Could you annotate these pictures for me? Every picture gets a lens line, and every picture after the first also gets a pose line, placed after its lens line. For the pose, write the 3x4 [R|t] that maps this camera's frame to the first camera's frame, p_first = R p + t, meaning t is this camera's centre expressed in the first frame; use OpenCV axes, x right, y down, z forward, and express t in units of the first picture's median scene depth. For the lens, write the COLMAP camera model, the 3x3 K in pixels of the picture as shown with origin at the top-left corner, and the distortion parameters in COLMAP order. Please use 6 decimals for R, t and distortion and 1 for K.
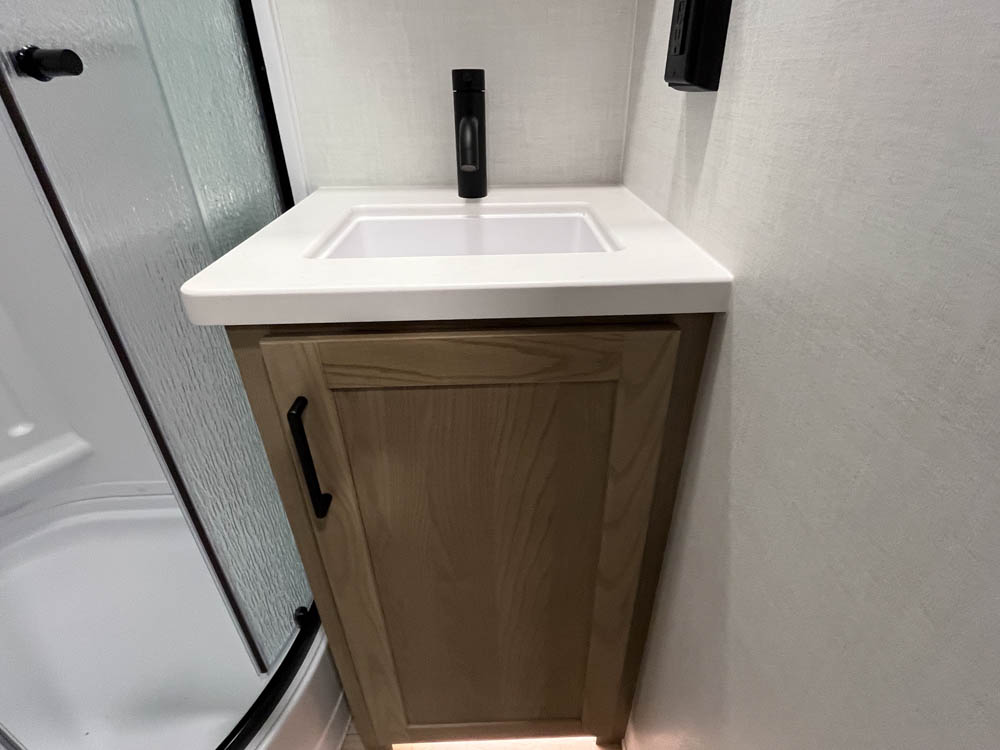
lens RADIAL K [[508.2, 0, 501.1], [0, 508.2, 373.3], [0, 0, 1]] dist [-0.003329, 0.000265]
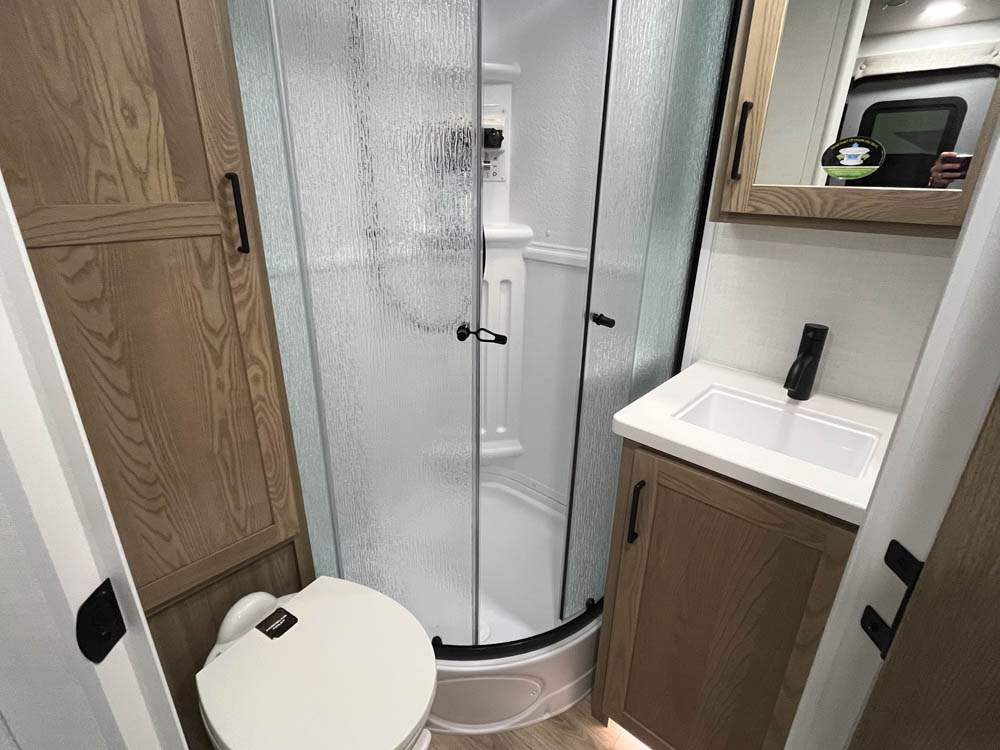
lens RADIAL K [[508.2, 0, 501.1], [0, 508.2, 373.3], [0, 0, 1]] dist [-0.003329, 0.000265]
pose [[0.723993, 0.283752, -0.628744, 0.242354], [-0.375724, 0.926619, -0.014460, -0.074647], [0.578503, 0.246703, 0.777478, -0.702713]]
